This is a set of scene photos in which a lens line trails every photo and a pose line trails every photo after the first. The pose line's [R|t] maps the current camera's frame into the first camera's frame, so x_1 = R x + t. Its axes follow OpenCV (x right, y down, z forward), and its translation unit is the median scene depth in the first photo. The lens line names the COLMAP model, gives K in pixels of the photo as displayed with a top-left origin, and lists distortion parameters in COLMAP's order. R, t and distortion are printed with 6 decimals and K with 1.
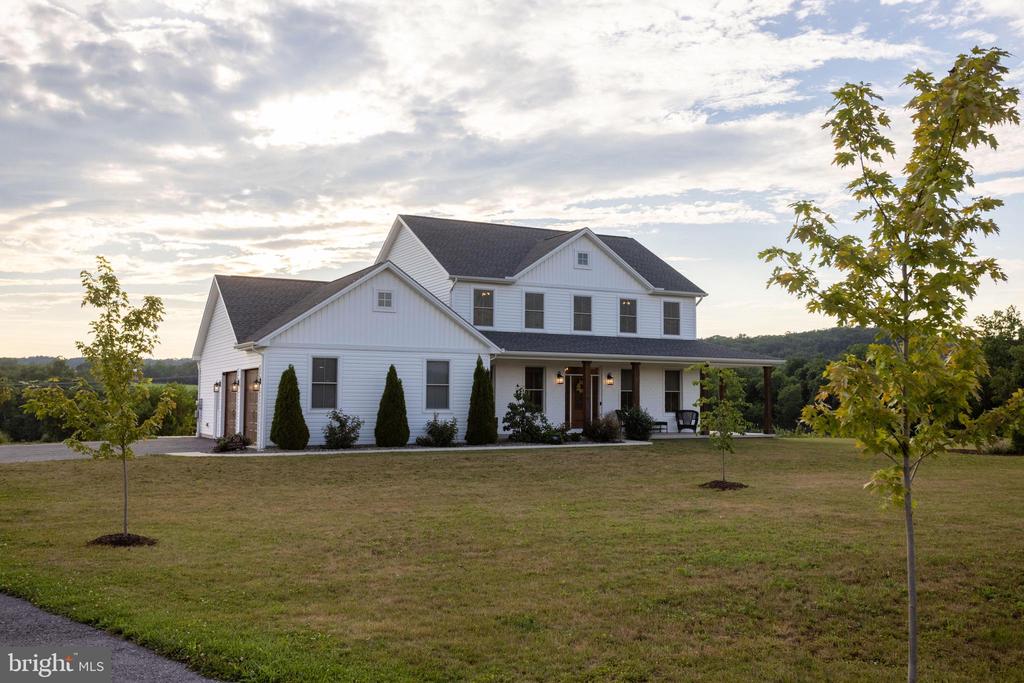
lens RADIAL K [[972.0, 0, 511.7], [0, 972.0, 338.5], [0, 0, 1]] dist [0.018447, 0.000000]
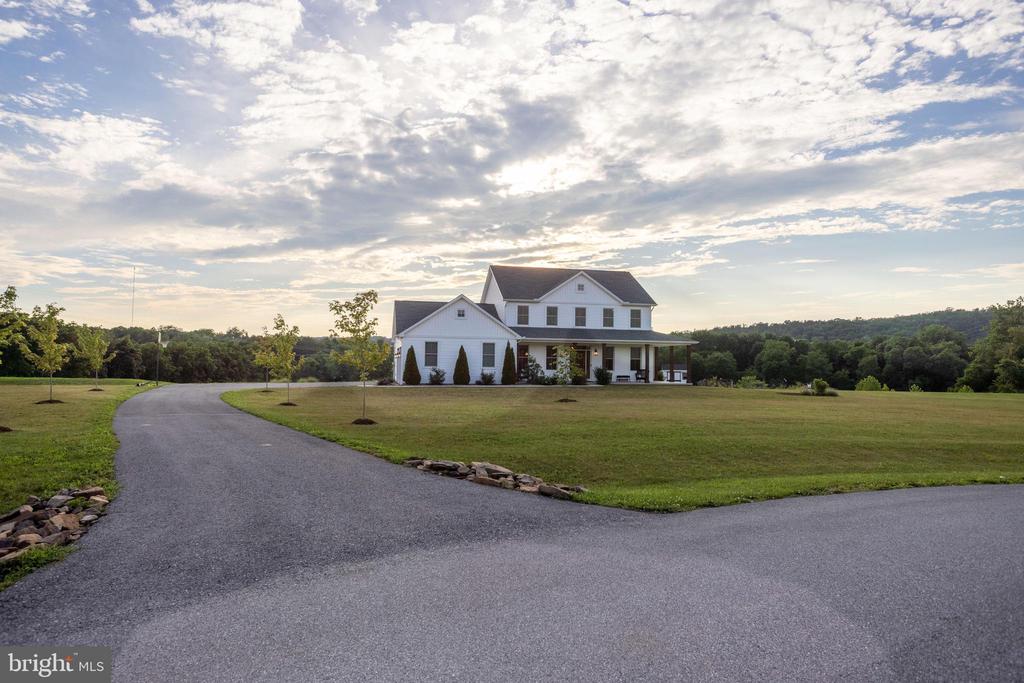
lens RADIAL K [[701.1, 0, 510.9], [0, 701.1, 342.4], [0, 0, 1]] dist [-0.012475, 0.021525]
pose [[0.963493, -0.001727, -0.267729, 0.288584], [0.009699, 0.999548, 0.028455, -0.015556], [0.267559, -0.030013, 0.963074, -0.312917]]
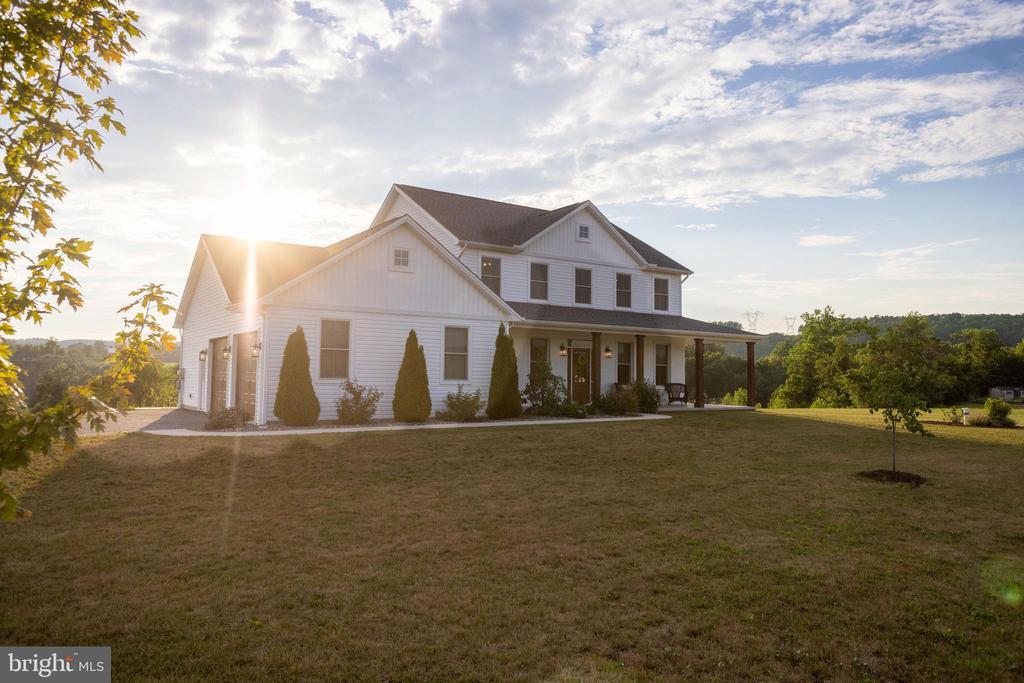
lens RADIAL K [[731.2, 0, 509.9], [0, 731.2, 332.1], [0, 0, 1]] dist [-0.006709, 0.022167]
pose [[0.992502, 0.013914, 0.121430, -0.088320], [-0.014087, 0.999901, 0.000570, 0.021110], [-0.121410, -0.002276, 0.992600, 0.247938]]
